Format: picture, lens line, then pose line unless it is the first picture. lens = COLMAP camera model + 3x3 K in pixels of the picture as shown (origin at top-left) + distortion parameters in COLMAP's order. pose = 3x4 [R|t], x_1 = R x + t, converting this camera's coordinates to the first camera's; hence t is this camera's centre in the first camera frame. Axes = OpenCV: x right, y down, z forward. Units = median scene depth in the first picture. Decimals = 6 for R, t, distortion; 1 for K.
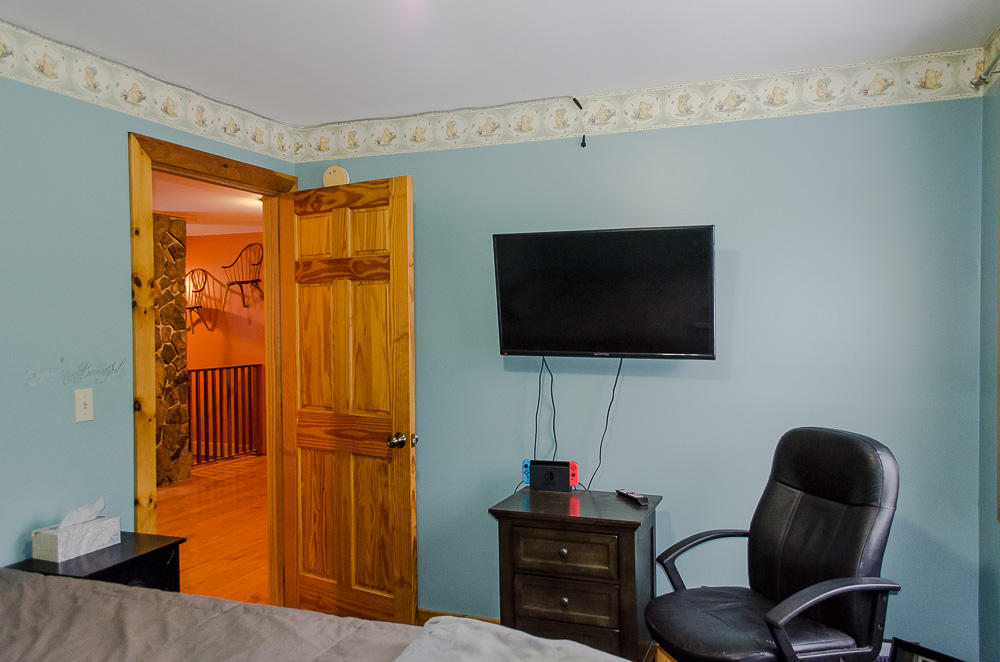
lens RADIAL K [[767.4, 0, 509.7], [0, 767.4, 332.0], [0, 0, 1]] dist [0.048610, -0.036140]
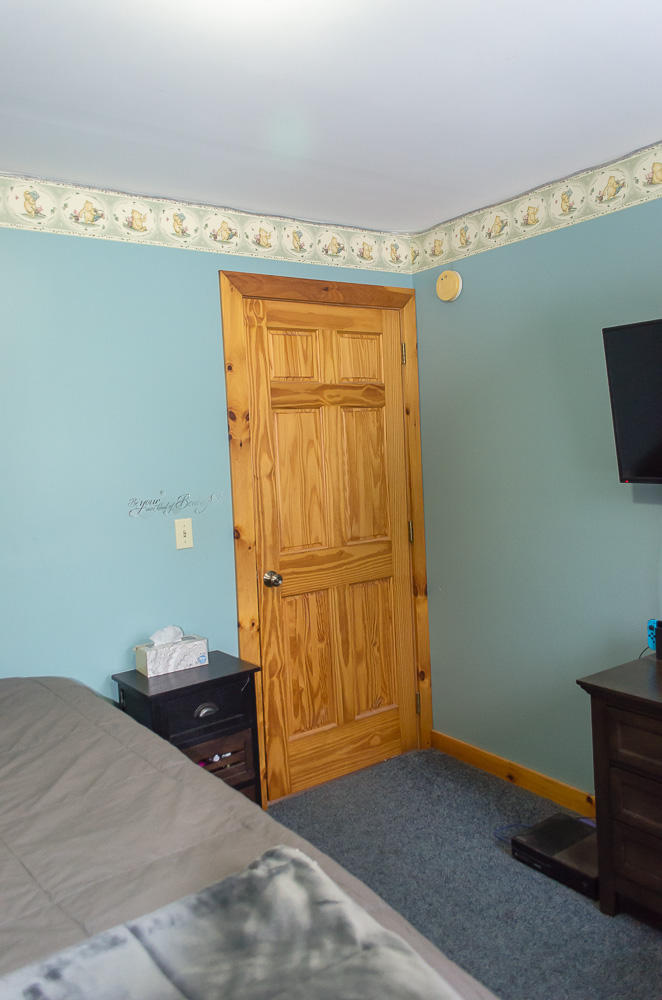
lens RADIAL K [[767.4, 0, 326.2], [0, 767.4, 491.5], [0, 0, 1]] dist [0.048610, -0.036140]
pose [[0.834850, 0.005070, -0.550454, 0.194396], [0.031433, 0.997887, 0.056865, -0.018023], [0.549580, -0.064776, 0.832926, 0.203001]]
